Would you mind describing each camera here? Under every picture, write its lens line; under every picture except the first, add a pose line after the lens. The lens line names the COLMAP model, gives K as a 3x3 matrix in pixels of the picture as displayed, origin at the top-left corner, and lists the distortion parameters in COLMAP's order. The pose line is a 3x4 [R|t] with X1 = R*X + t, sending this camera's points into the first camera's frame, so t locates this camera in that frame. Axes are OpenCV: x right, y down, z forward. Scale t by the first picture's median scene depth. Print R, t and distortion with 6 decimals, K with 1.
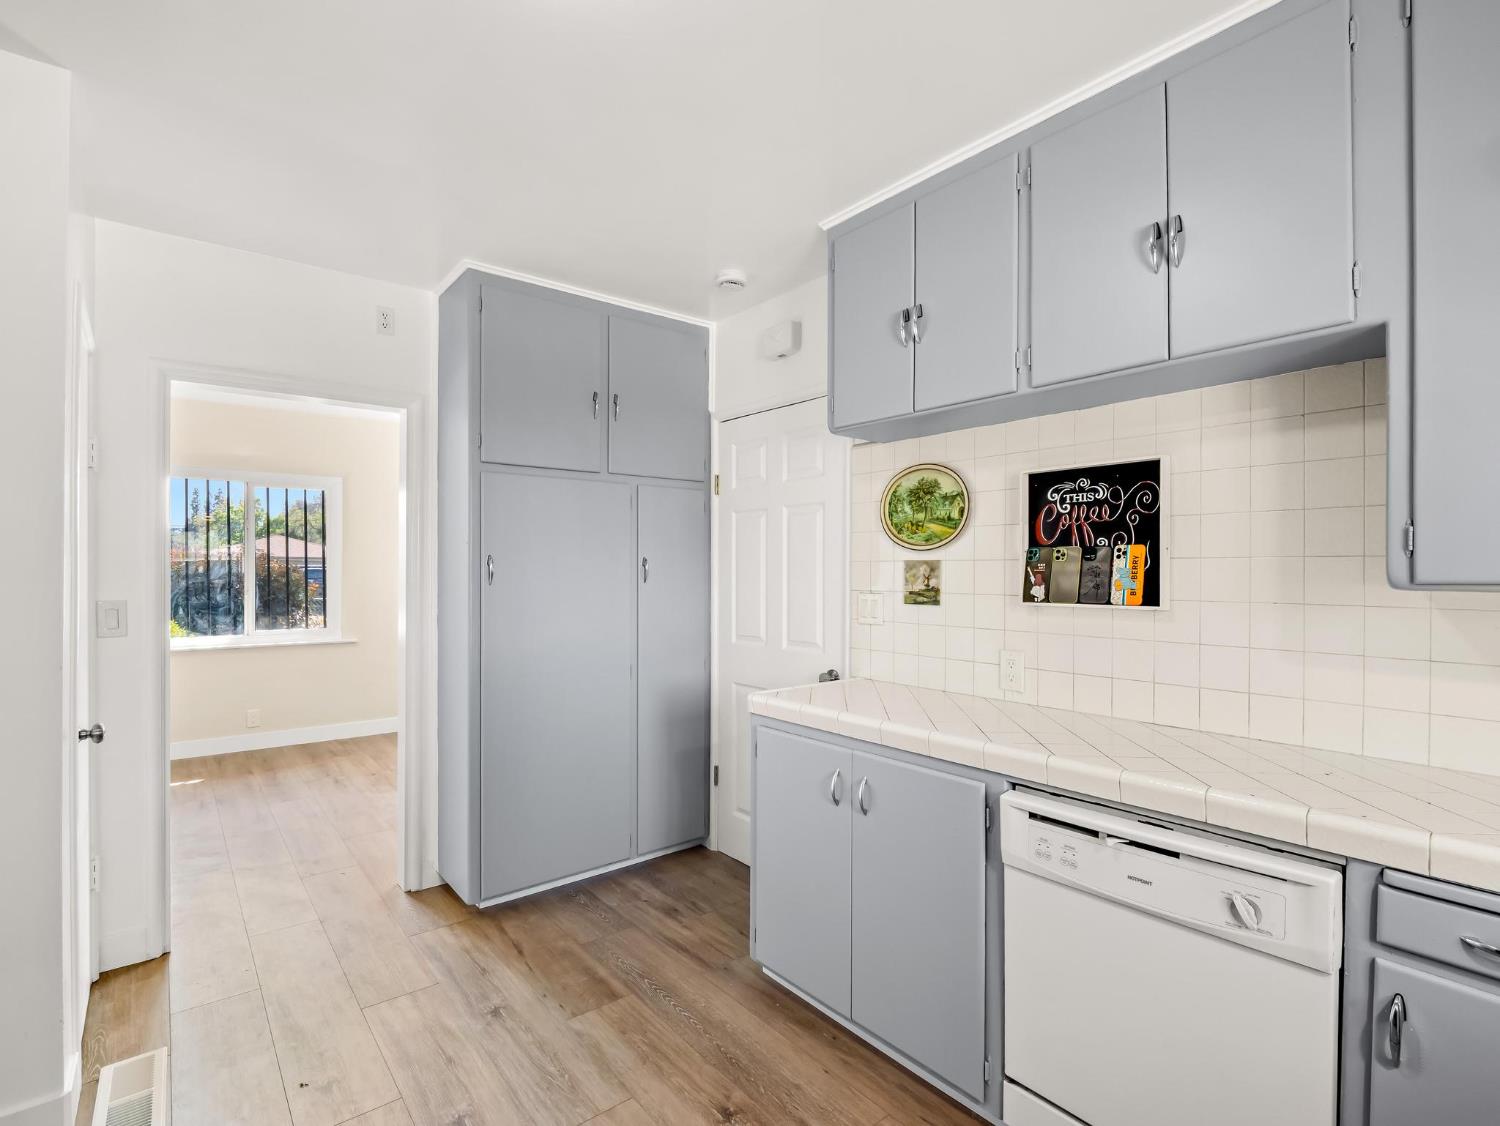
lens RADIAL K [[728.8, 0, 738.8], [0, 728.8, 571.5], [0, 0, 1]] dist [-0.002128, -0.000268]
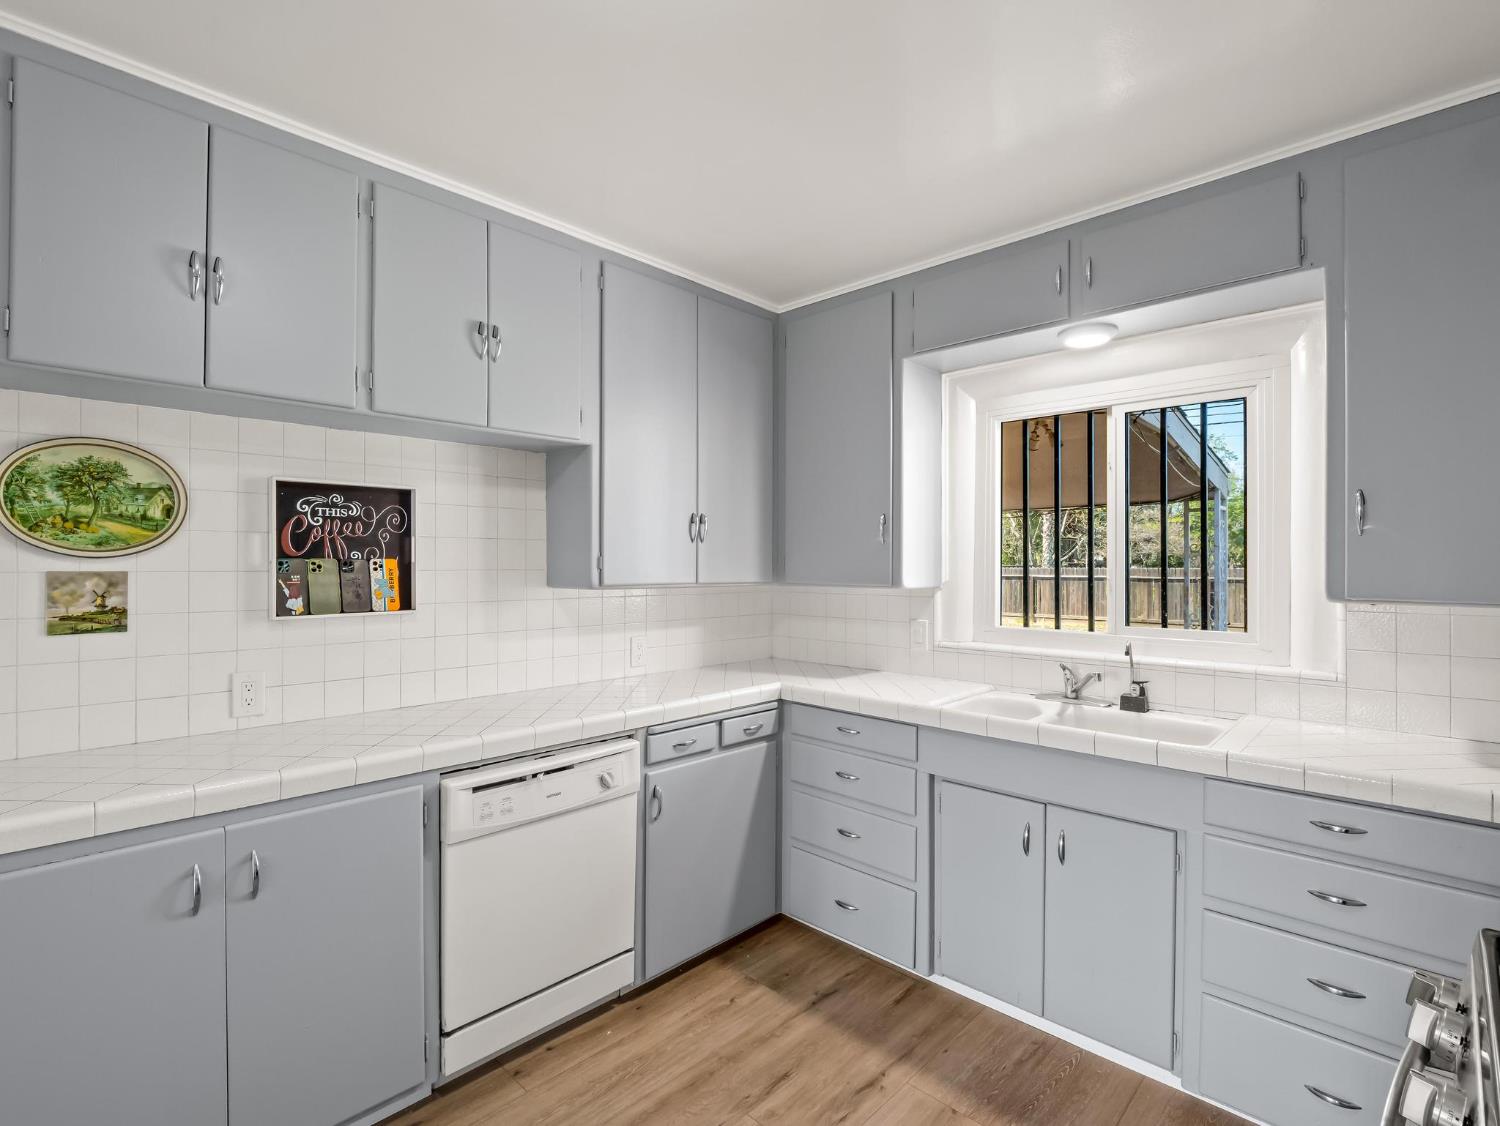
lens RADIAL K [[725.4, 0, 750.0], [0, 725.4, 563.0], [0, 0, 1]] dist [-0.016338, -0.001042]
pose [[-0.128309, 0.000398, 0.991734, -0.630293], [0.000813, 1.000000, -0.000296, -0.027341], [-0.991734, 0.000768, -0.128310, 0.533206]]
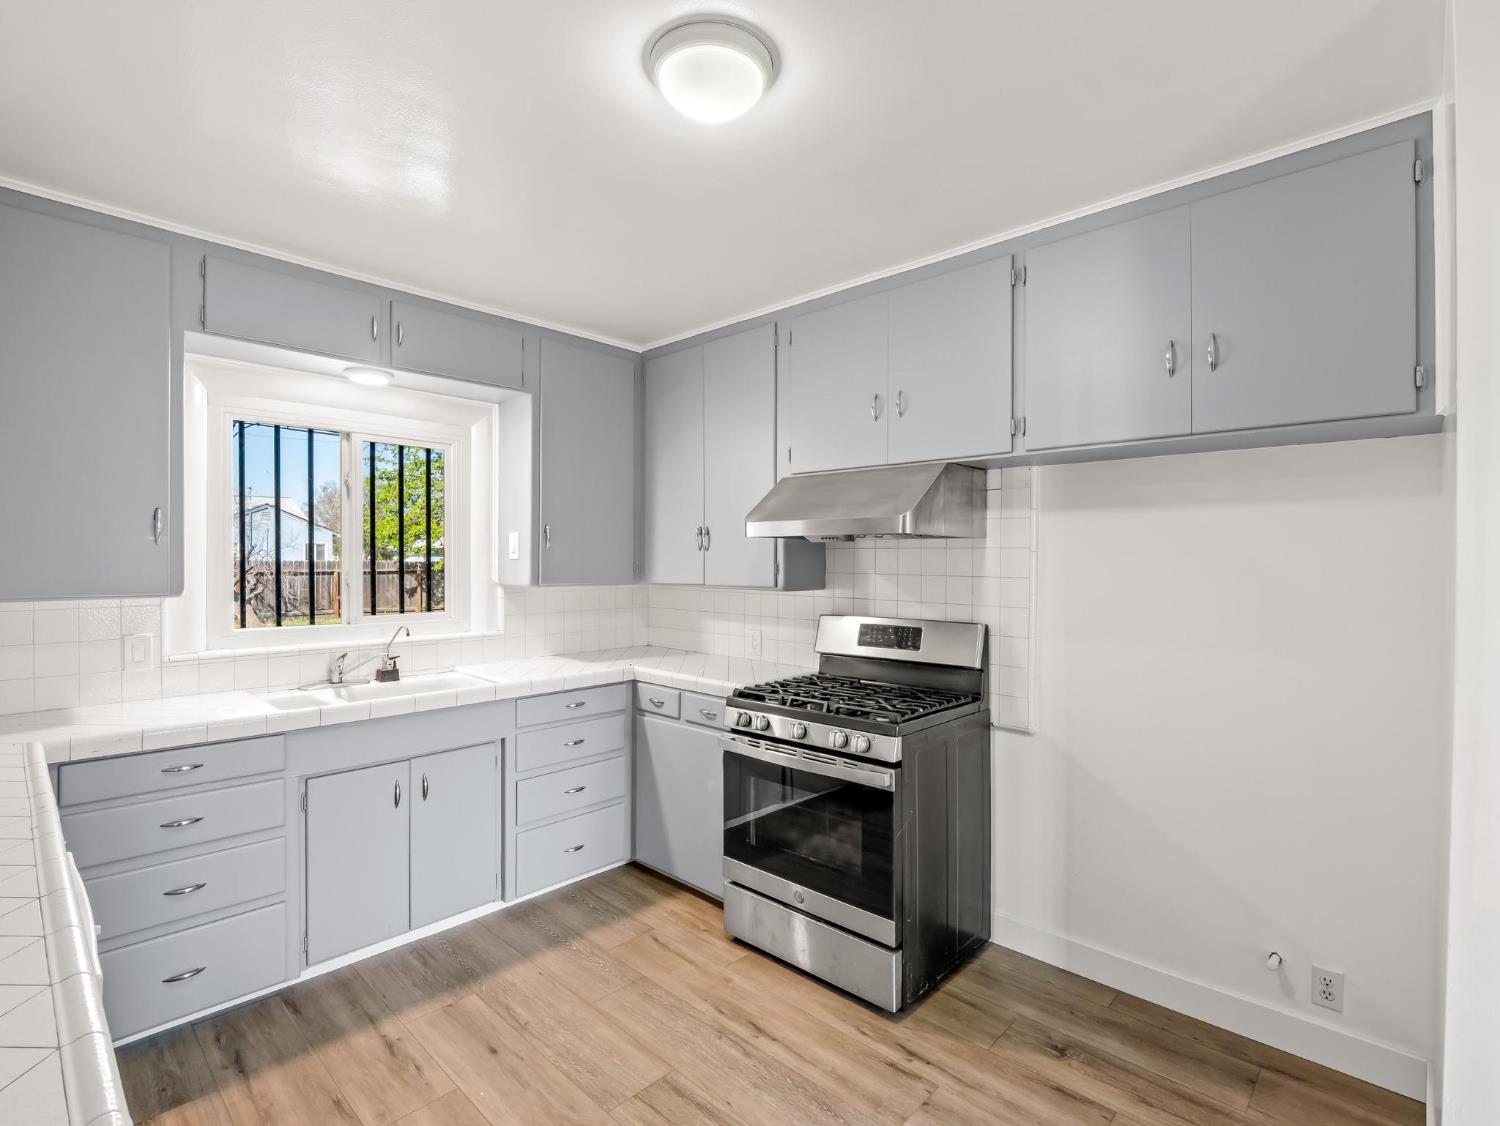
lens RADIAL K [[725.4, 0, 750.0], [0, 725.4, 563.0], [0, 0, 1]] dist [-0.016338, -0.001042]
pose [[-0.990256, -0.003048, -0.139225, -0.092070], [-0.004465, 0.999941, 0.009866, -0.048358], [0.139187, 0.010391, -0.990212, 1.324546]]
